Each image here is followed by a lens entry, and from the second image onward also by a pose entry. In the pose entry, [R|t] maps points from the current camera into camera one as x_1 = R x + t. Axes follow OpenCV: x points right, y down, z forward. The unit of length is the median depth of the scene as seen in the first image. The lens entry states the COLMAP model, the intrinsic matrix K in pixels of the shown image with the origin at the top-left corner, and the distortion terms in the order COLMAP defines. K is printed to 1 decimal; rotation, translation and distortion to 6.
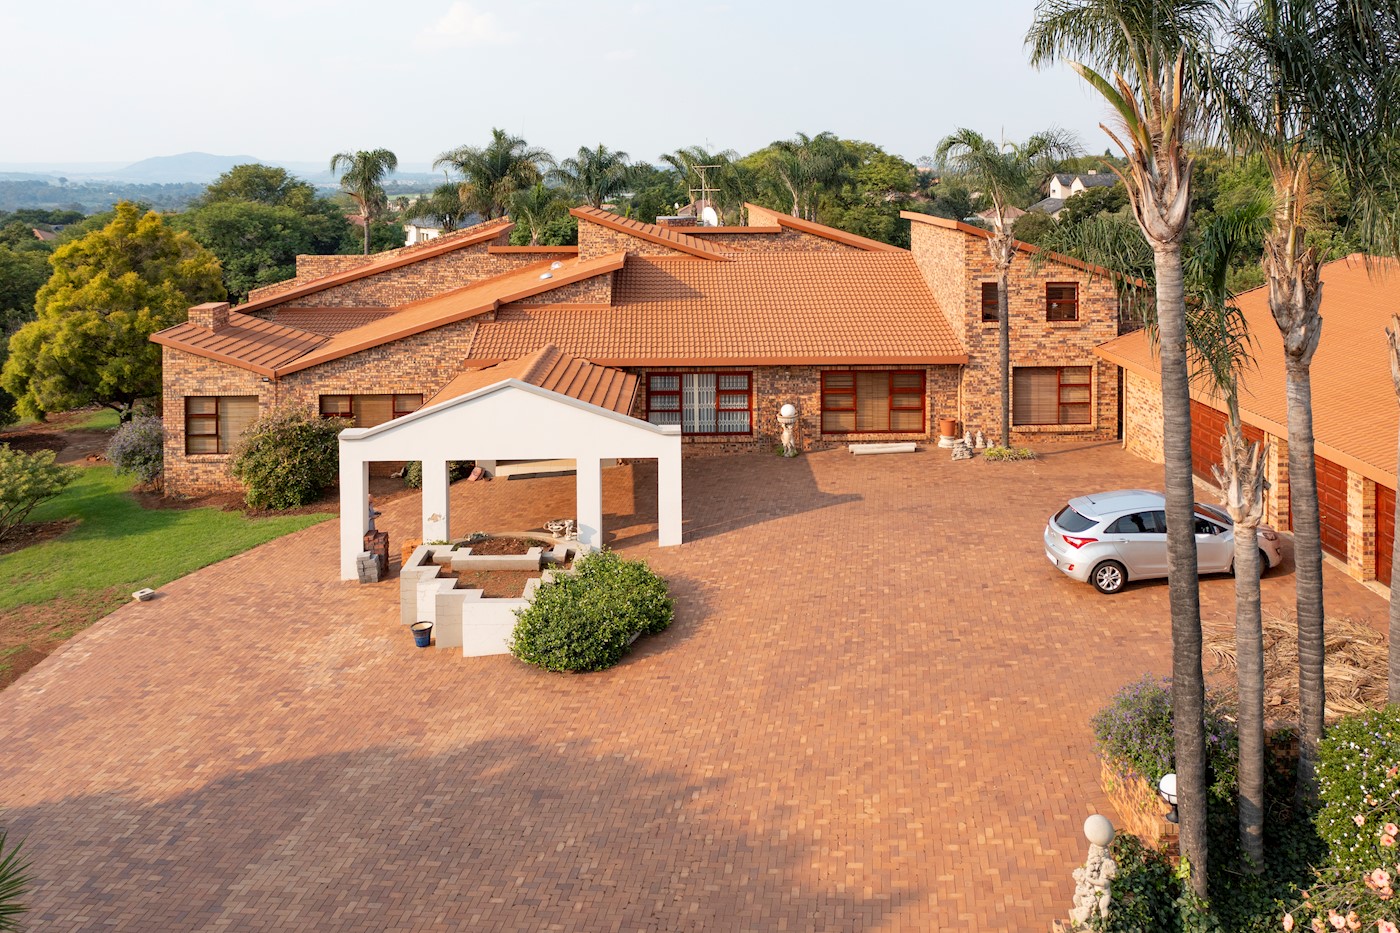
lens RADIAL K [[1145.9, 0, 700.1], [0, 1145.9, 408.8], [0, 0, 1]] dist [-0.004769, -0.000303]
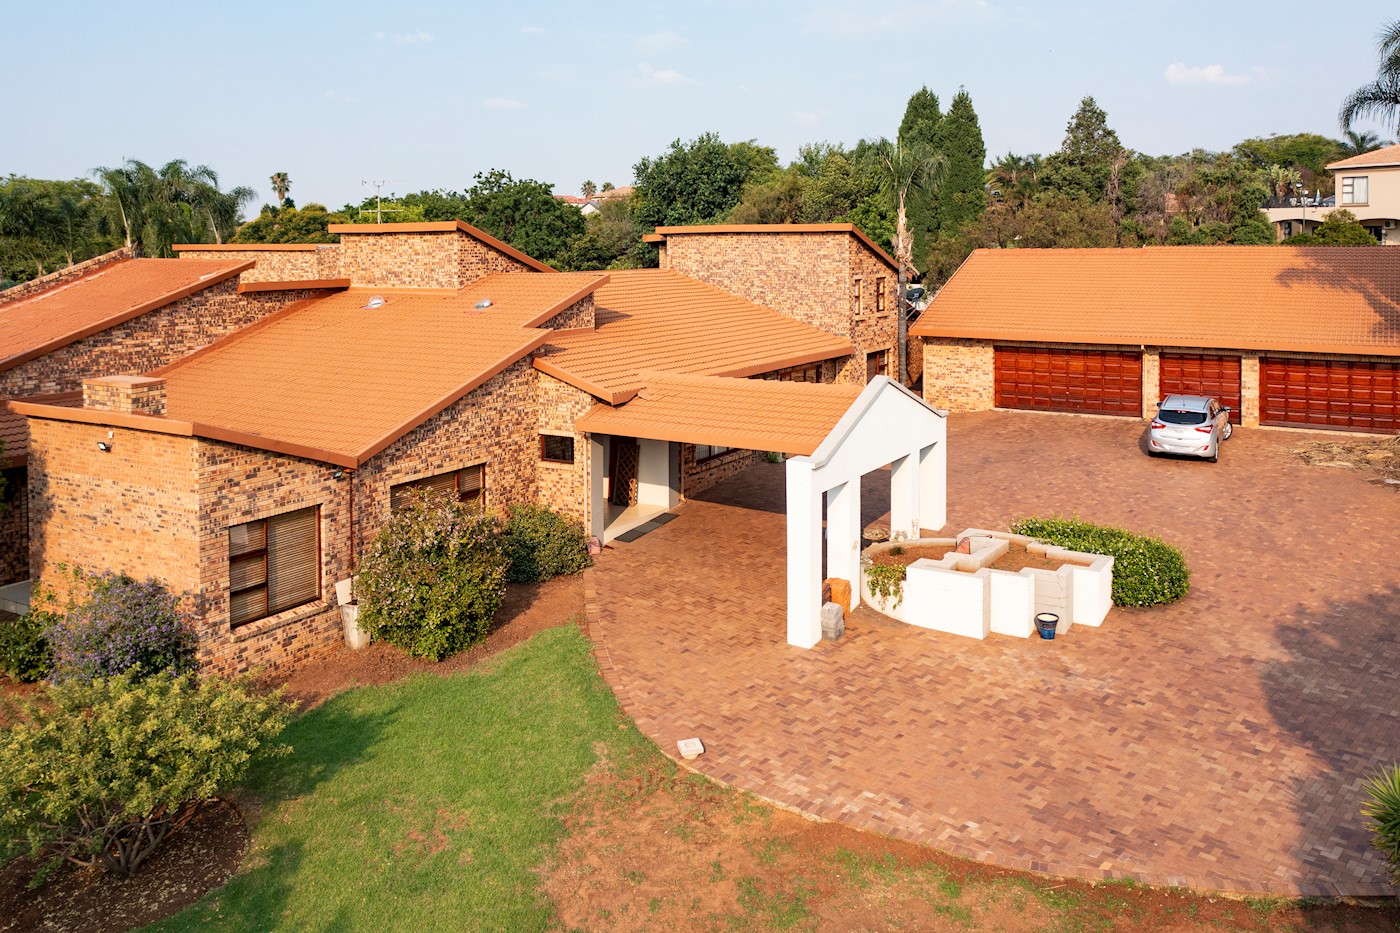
lens RADIAL K [[1208.9, 0, 759.3], [0, 1208.9, 499.8], [0, 0, 1]] dist [-0.001712, 0.001573]
pose [[0.517750, -0.185410, 0.835199, -0.818921], [0.189716, 0.976811, 0.099240, -0.034151], [-0.834232, 0.107069, 0.540919, 0.449534]]
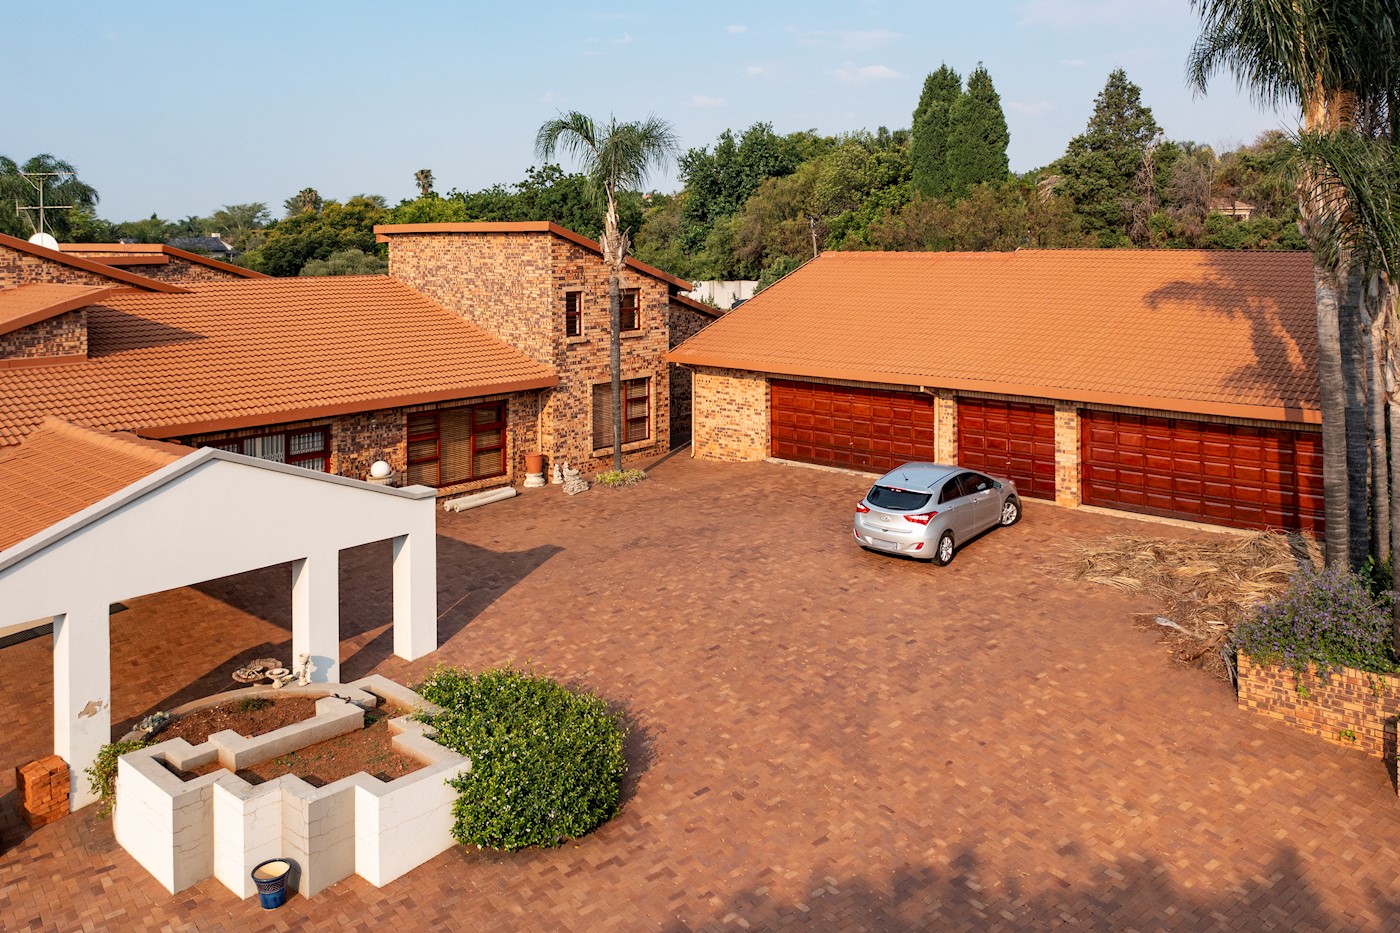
lens RADIAL K [[1195.3, 0, 702.0], [0, 1195.3, 430.1], [0, 0, 1]] dist [-0.002337, -0.001960]
pose [[0.687907, -0.123402, 0.715232, -0.345677], [0.161167, 0.986809, 0.015250, -0.001824], [-0.707679, 0.104781, 0.698721, 0.282686]]
